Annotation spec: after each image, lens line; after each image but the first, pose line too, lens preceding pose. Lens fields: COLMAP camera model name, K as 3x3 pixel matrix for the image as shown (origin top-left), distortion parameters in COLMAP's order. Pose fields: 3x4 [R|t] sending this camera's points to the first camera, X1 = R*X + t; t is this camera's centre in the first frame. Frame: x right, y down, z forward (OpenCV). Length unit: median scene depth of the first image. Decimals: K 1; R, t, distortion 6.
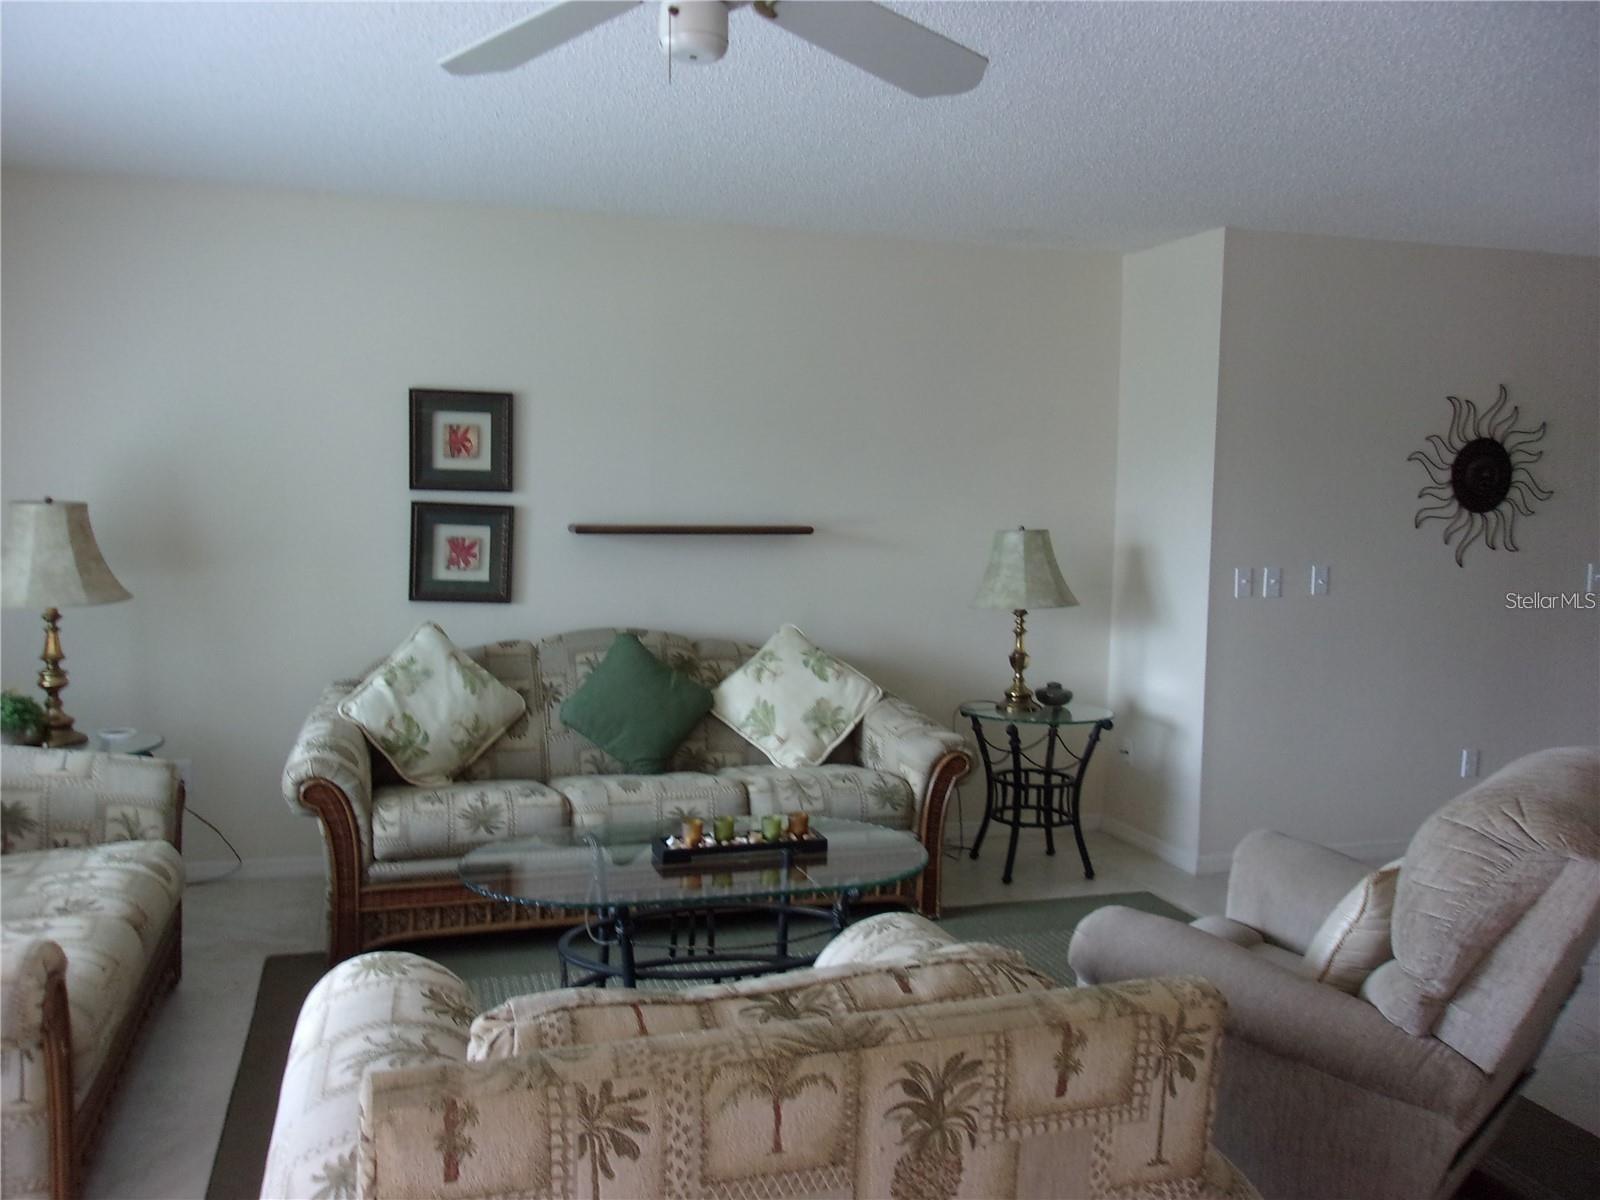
lens RADIAL K [[1284.3, 0, 800.0], [0, 1284.3, 600.0], [0, 0, 1]] dist [0.010931, 0.002121]
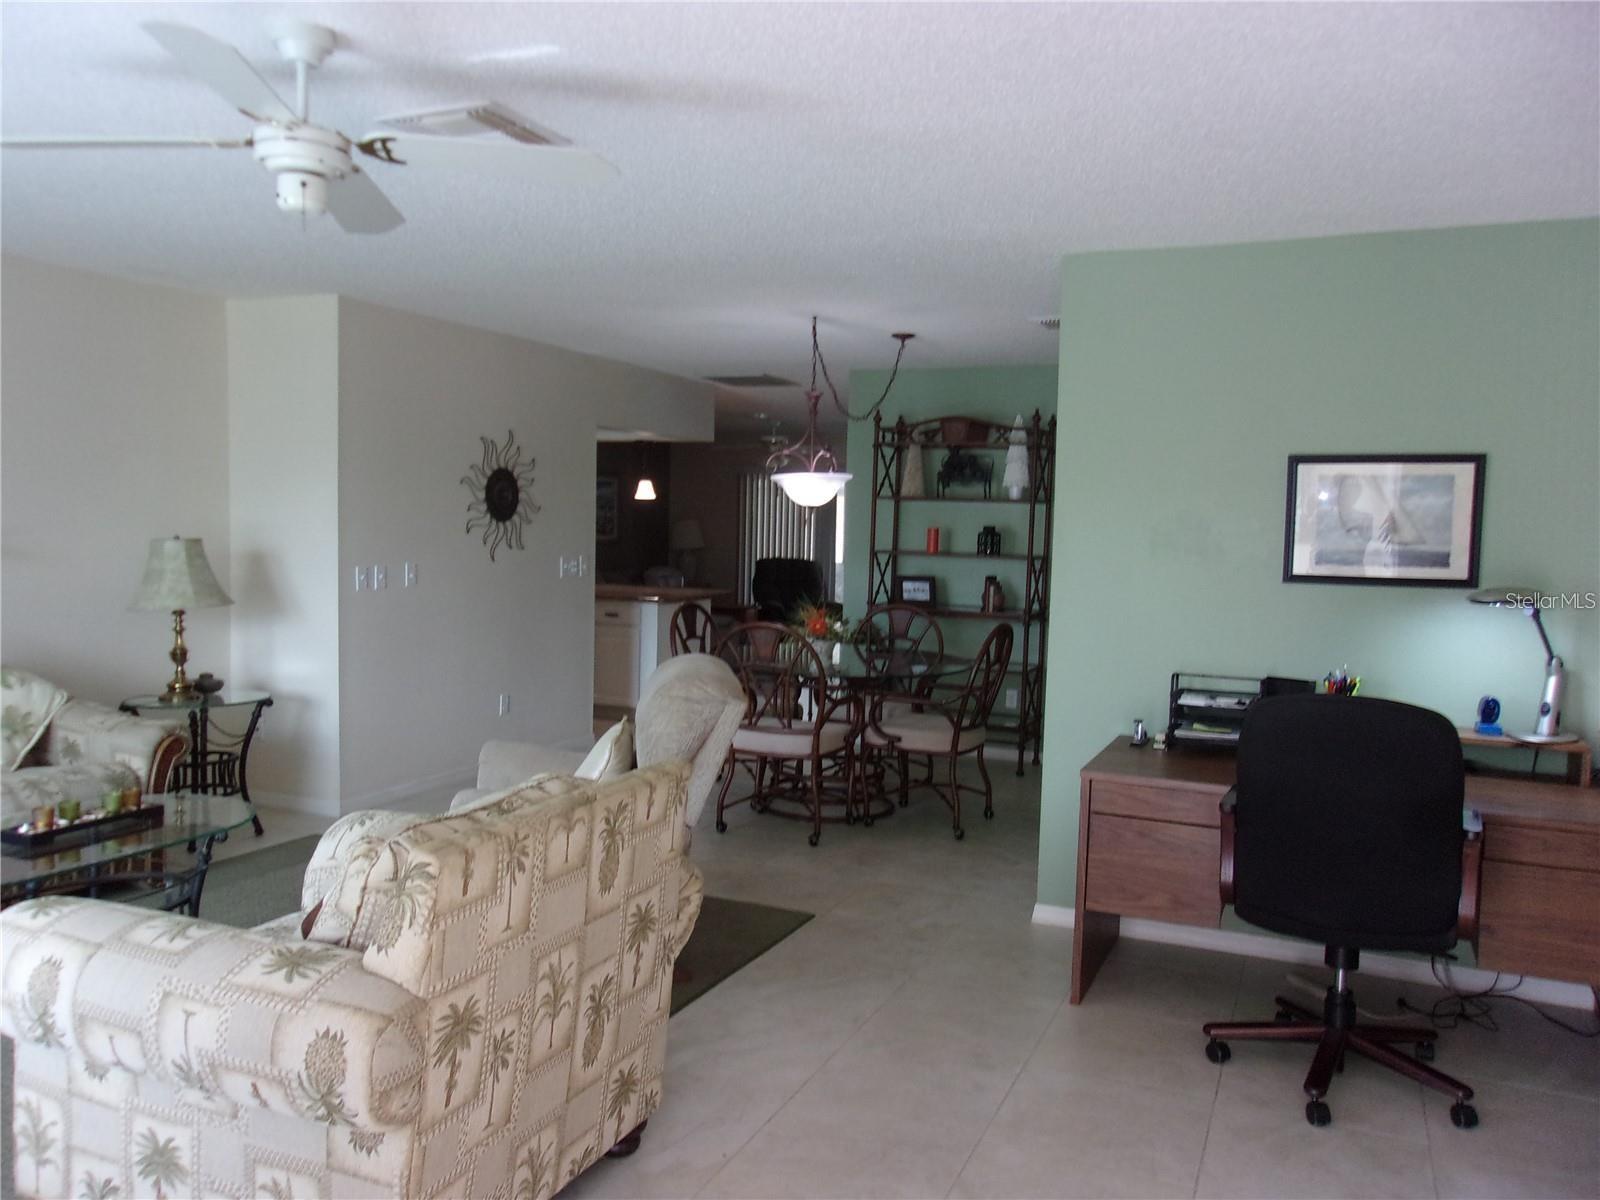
lens RADIAL K [[1284.3, 0, 800.0], [0, 1284.3, 600.0], [0, 0, 1]] dist [0.010931, 0.002121]
pose [[0.643193, -0.050833, 0.764015, -0.361313], [0.055582, 0.998261, 0.019626, 0.007424], [-0.763684, 0.029842, 0.644900, -0.146524]]
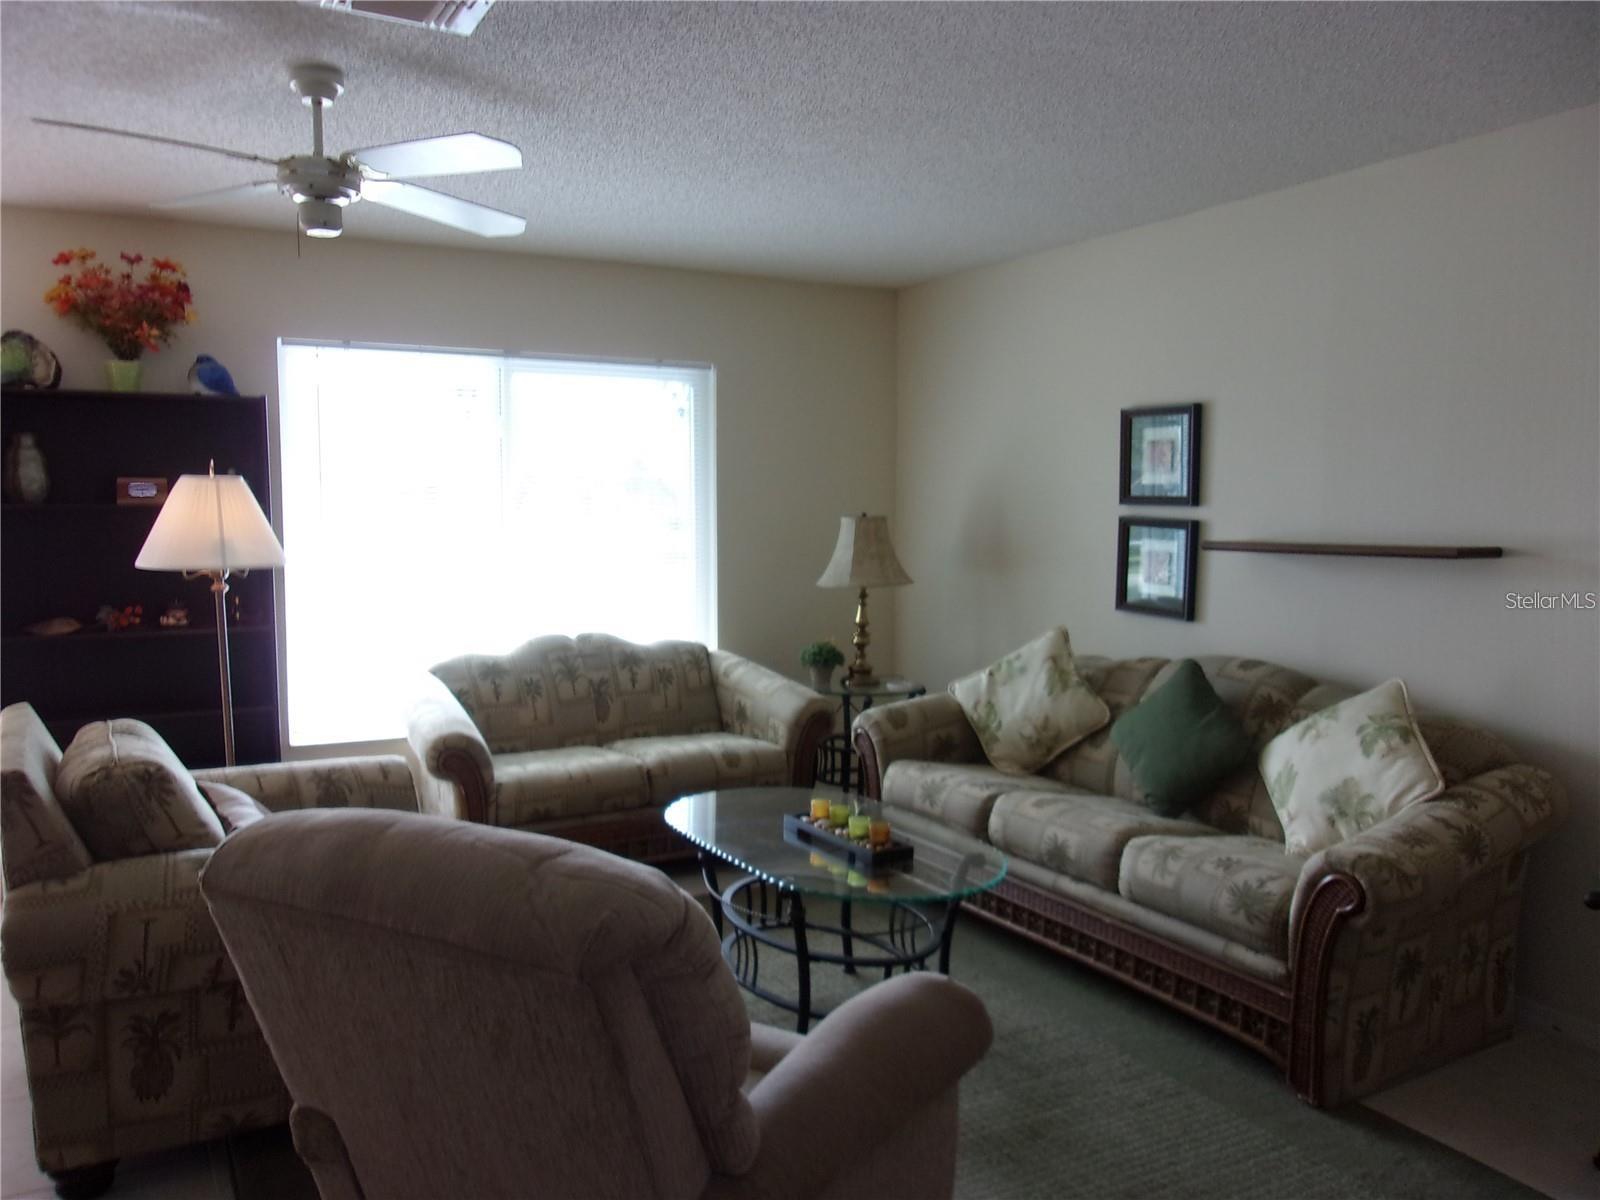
lens RADIAL K [[1284.3, 0, 800.0], [0, 1284.3, 600.0], [0, 0, 1]] dist [0.010931, 0.002121]
pose [[0.198711, 0.055674, -0.978475, 0.678828], [-0.089762, 0.995223, 0.038398, -0.025346], [0.975939, 0.080200, 0.202760, 0.534225]]
